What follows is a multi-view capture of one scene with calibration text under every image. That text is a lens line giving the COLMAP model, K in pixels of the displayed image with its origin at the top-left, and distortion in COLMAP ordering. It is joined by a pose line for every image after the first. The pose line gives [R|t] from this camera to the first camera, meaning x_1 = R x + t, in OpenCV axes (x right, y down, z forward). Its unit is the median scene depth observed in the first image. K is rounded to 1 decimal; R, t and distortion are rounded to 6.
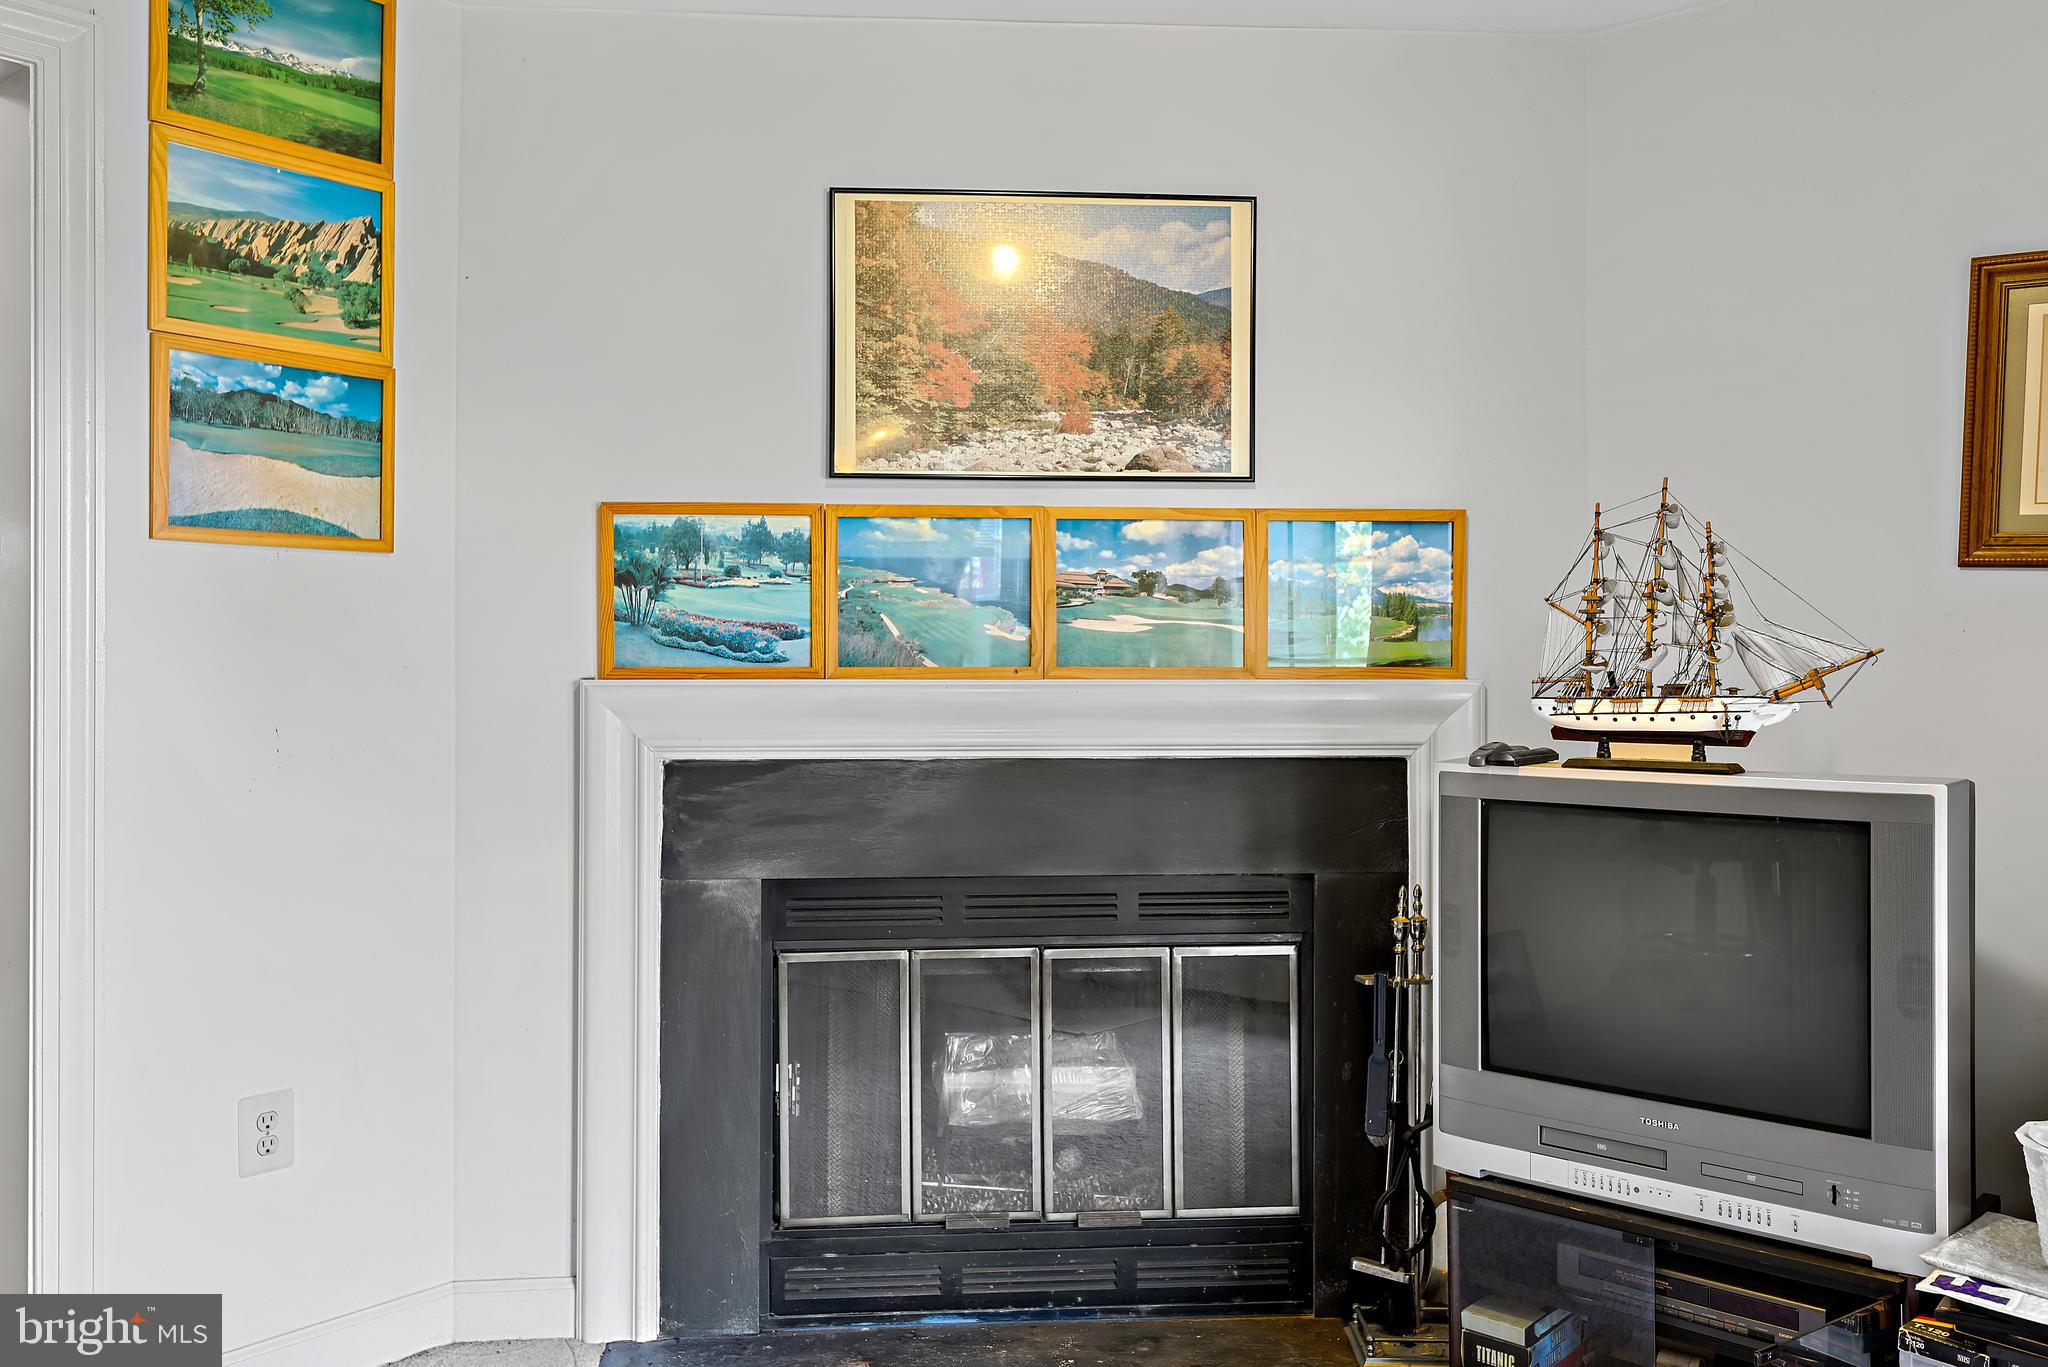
lens RADIAL K [[1716.9, 0, 1024.7], [0, 1716.9, 689.7], [0, 0, 1]] dist [0.003012, -0.003877]
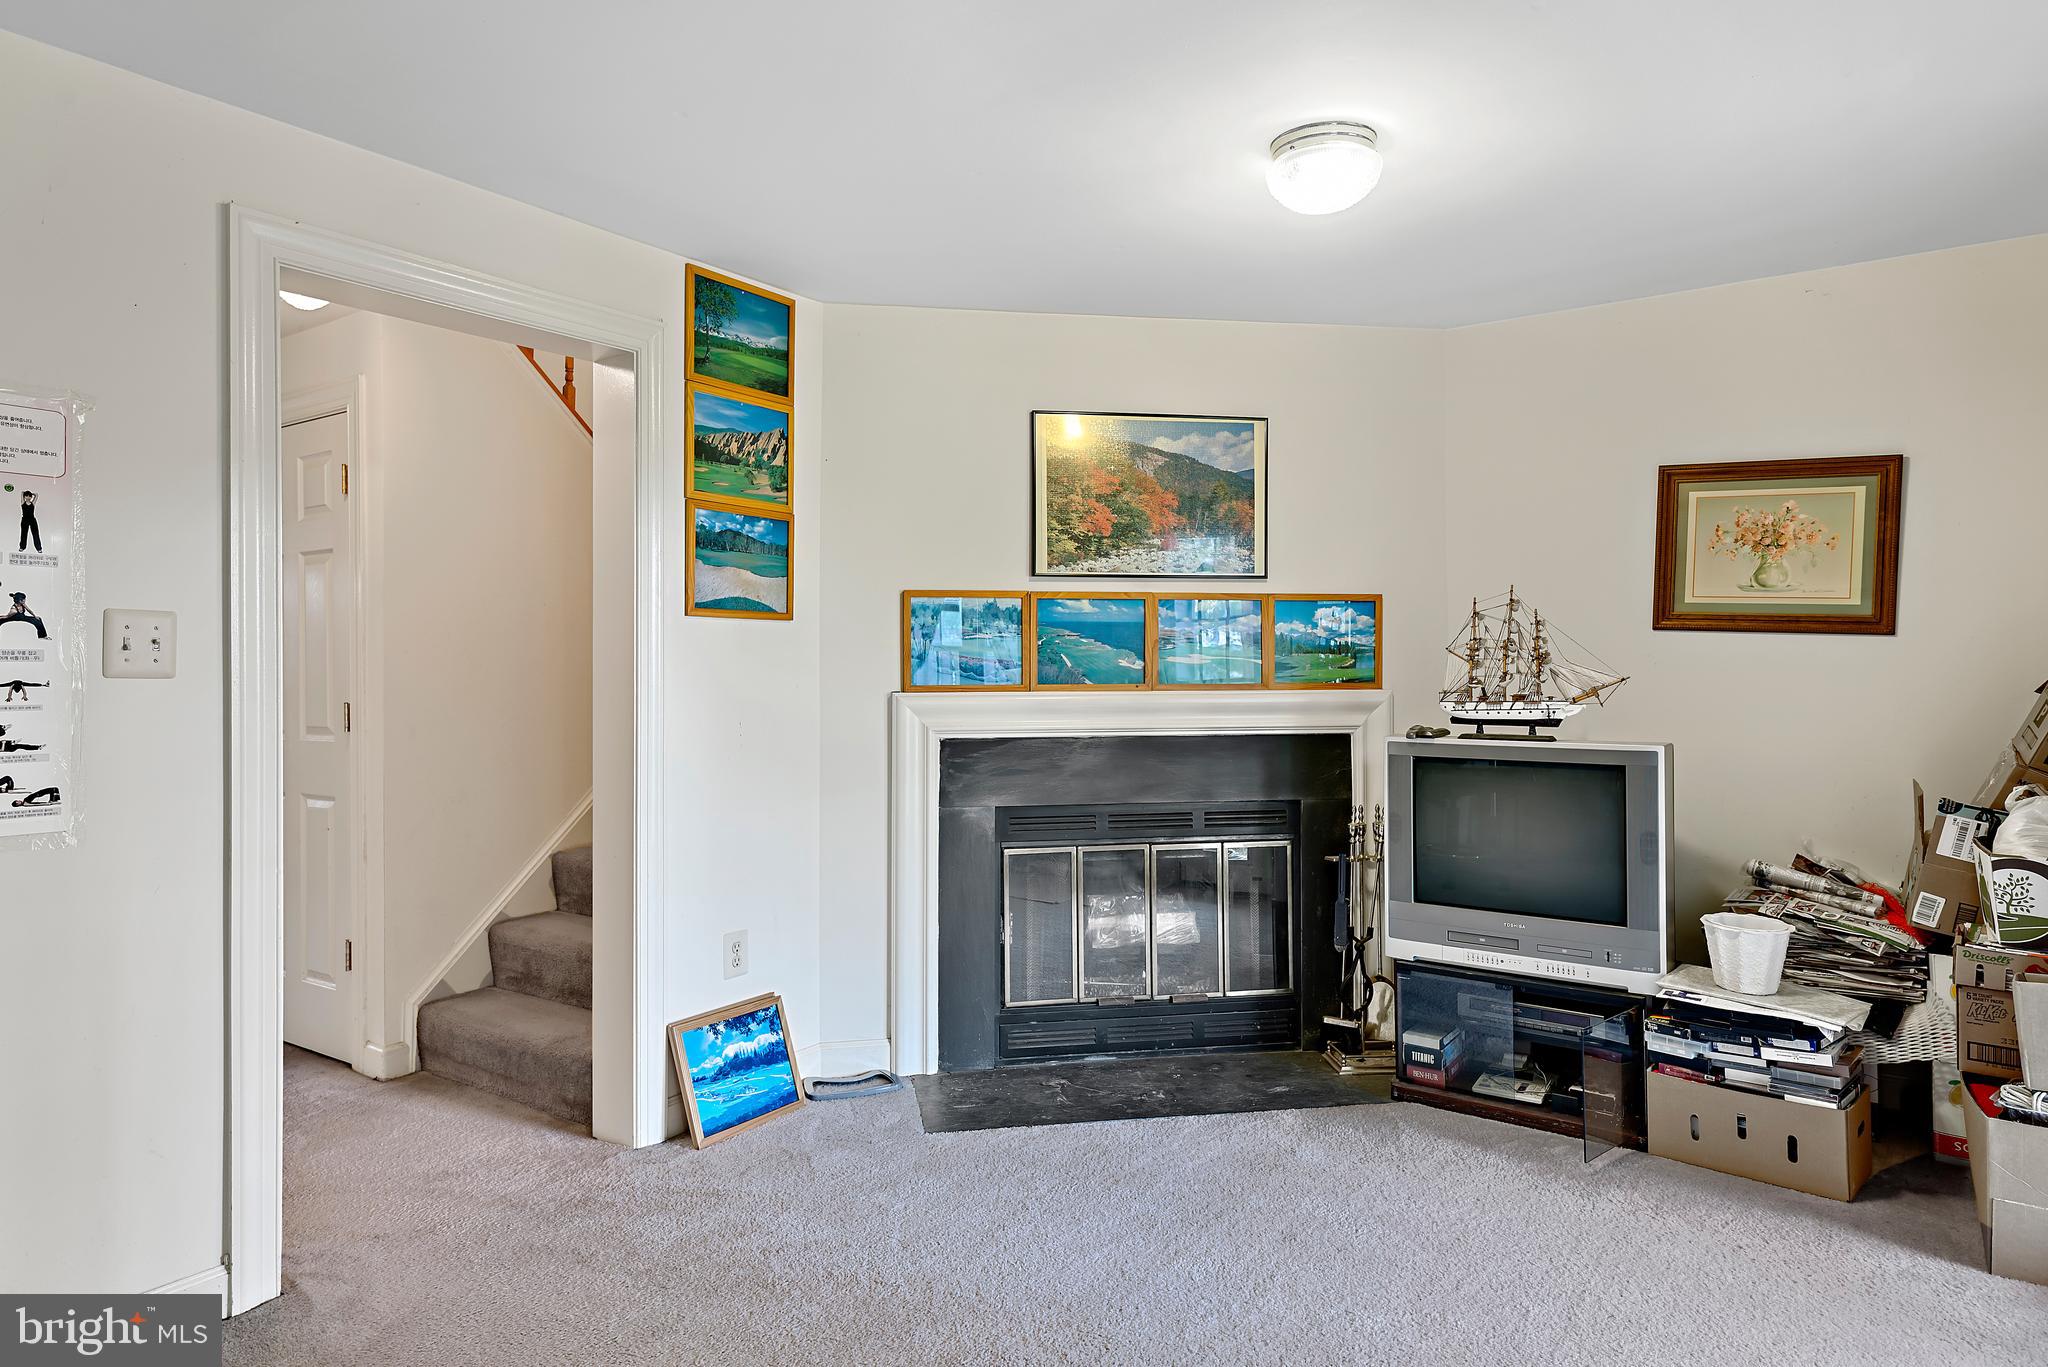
lens RADIAL K [[1270.3, 0, 1022.8], [0, 1270.3, 672.3], [0, 0, 1]] dist [0.000616, 0.000109]
pose [[0.995524, -0.003370, 0.094444, -0.261128], [0.004157, 0.999958, -0.008140, -0.016072], [-0.094413, 0.008496, 0.995497, -0.301564]]
